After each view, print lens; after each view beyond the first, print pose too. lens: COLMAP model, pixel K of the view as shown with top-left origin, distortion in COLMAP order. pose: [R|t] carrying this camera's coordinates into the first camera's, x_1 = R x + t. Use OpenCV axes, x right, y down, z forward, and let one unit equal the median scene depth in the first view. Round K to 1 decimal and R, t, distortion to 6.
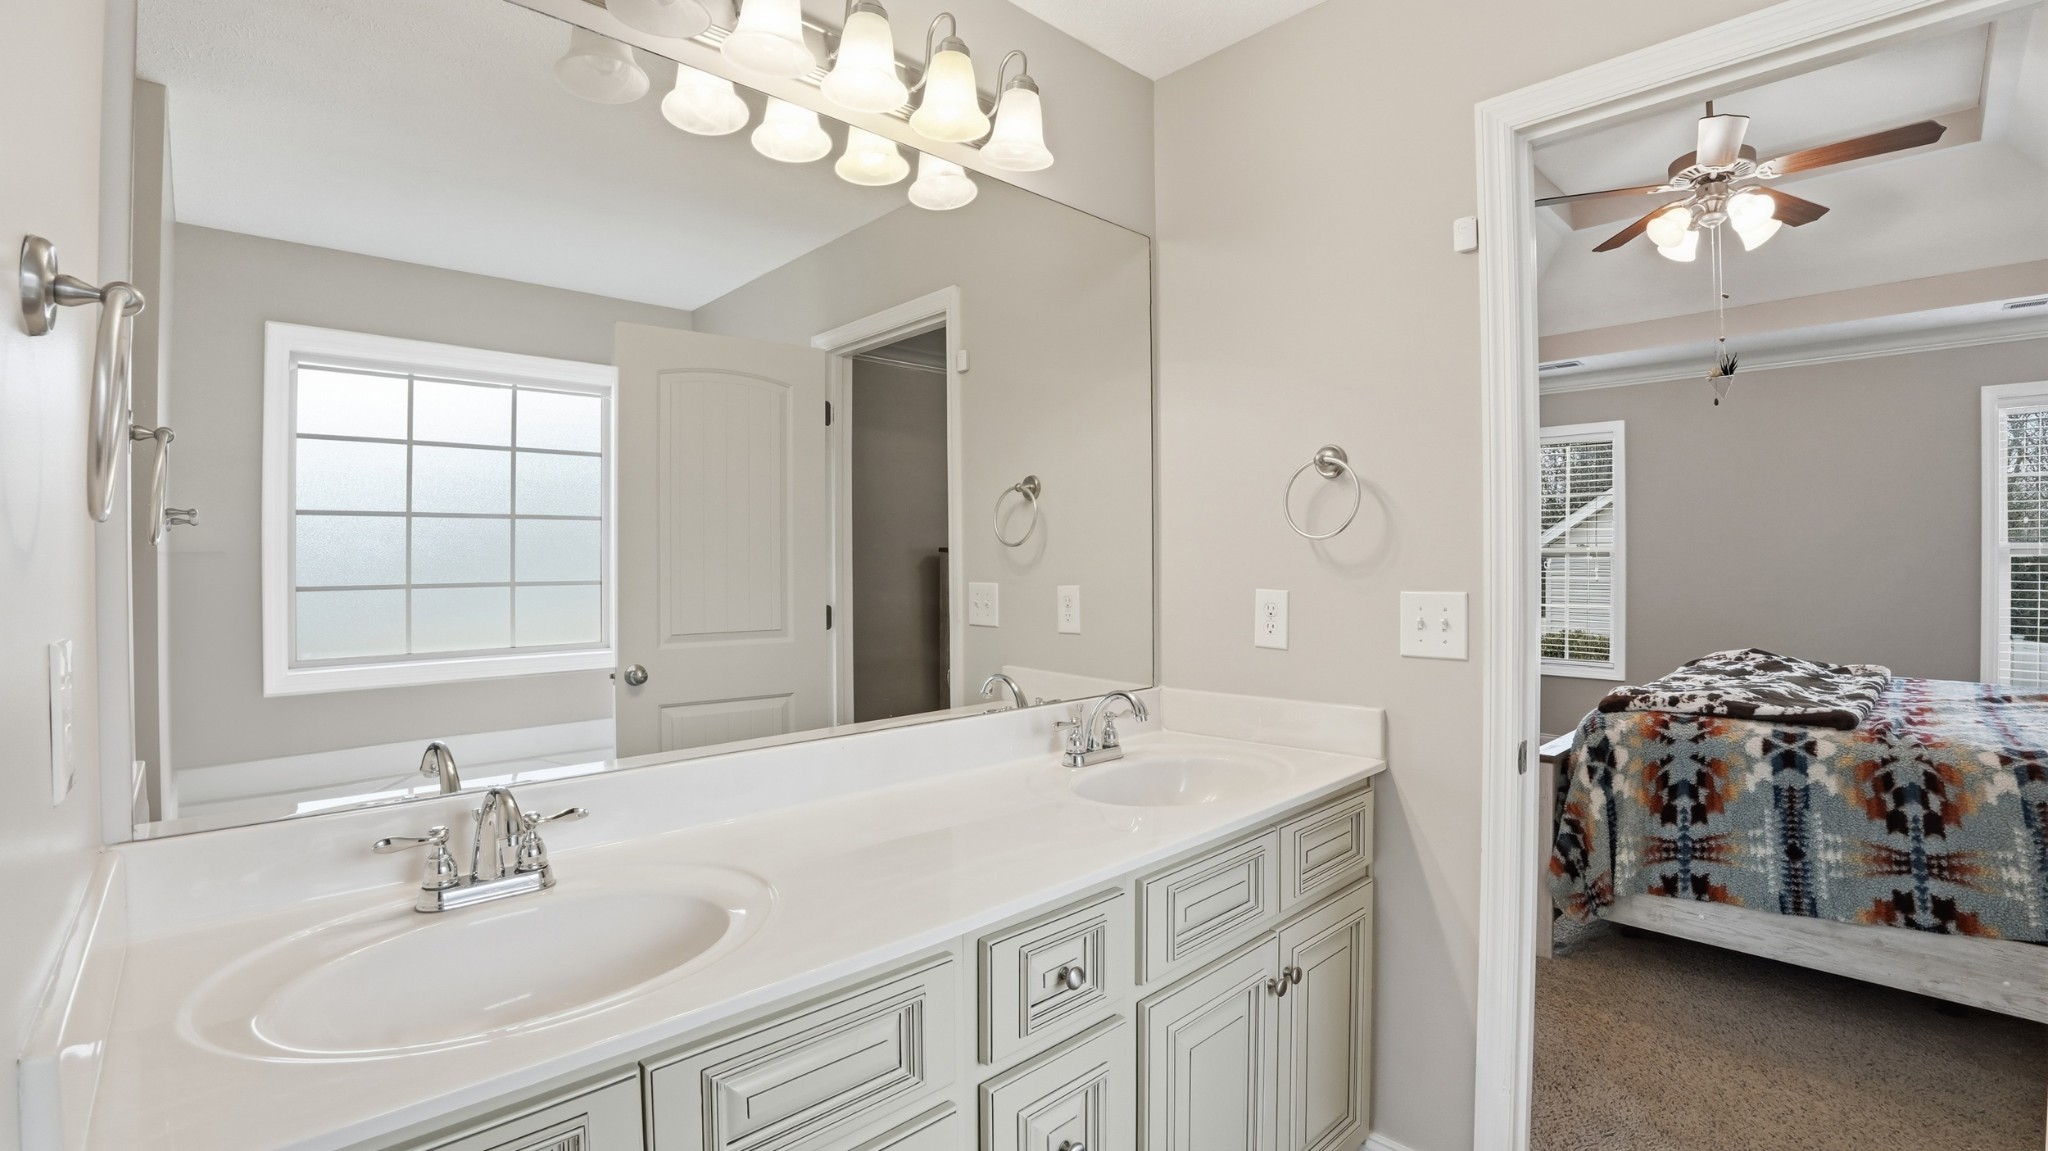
lens RADIAL K [[930.4, 0, 1022.3], [0, 930.4, 557.1], [0, 0, 1]] dist [-0.032328, 0.000635]
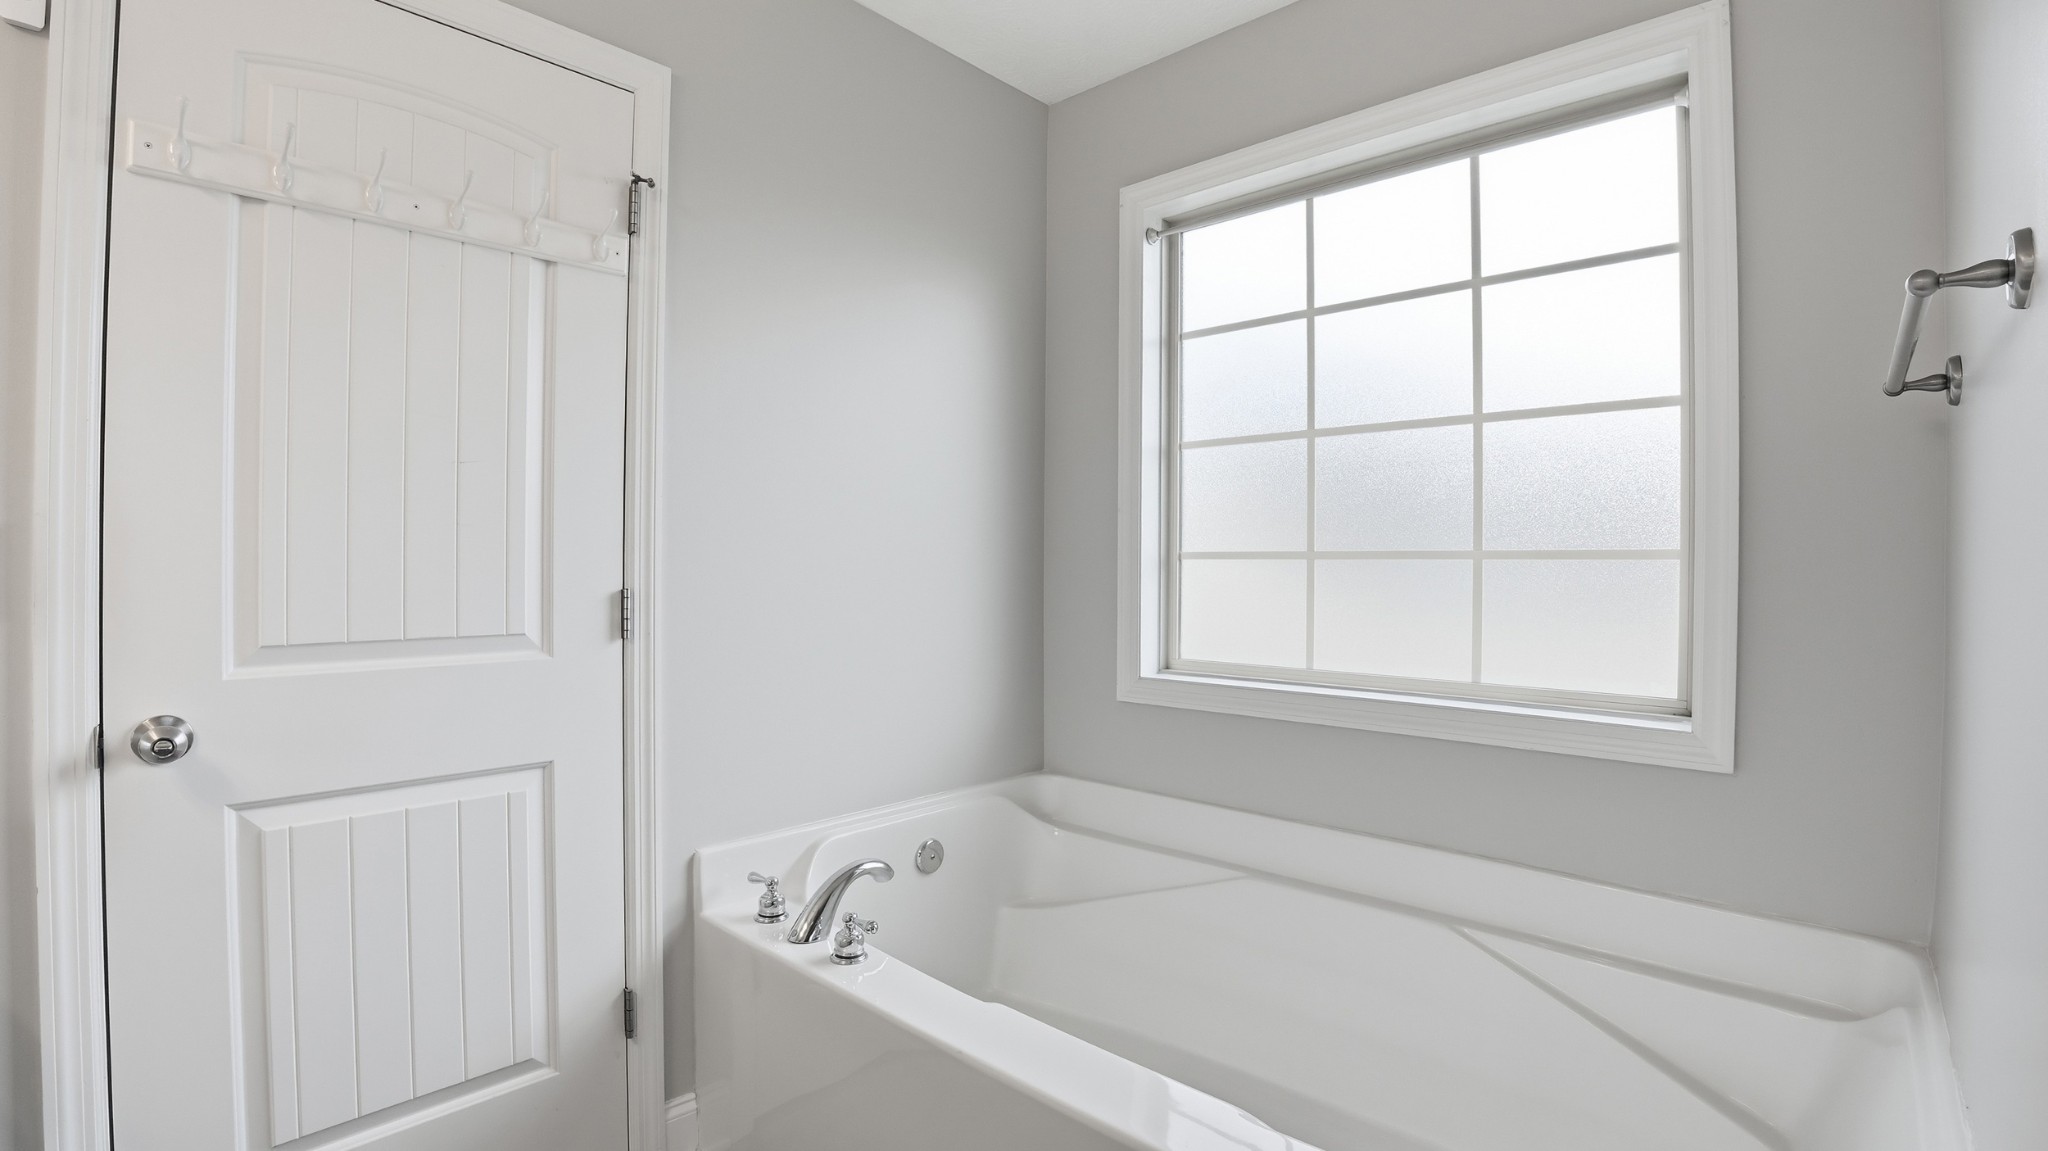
lens RADIAL K [[930.4, 0, 1022.3], [0, 930.4, 557.1], [0, 0, 1]] dist [-0.032328, 0.000635]
pose [[0.088628, 0.003778, -0.996058, -0.064385], [-0.001837, 0.999992, 0.003630, 0.021987], [0.996063, 0.001508, 0.088634, 0.536164]]
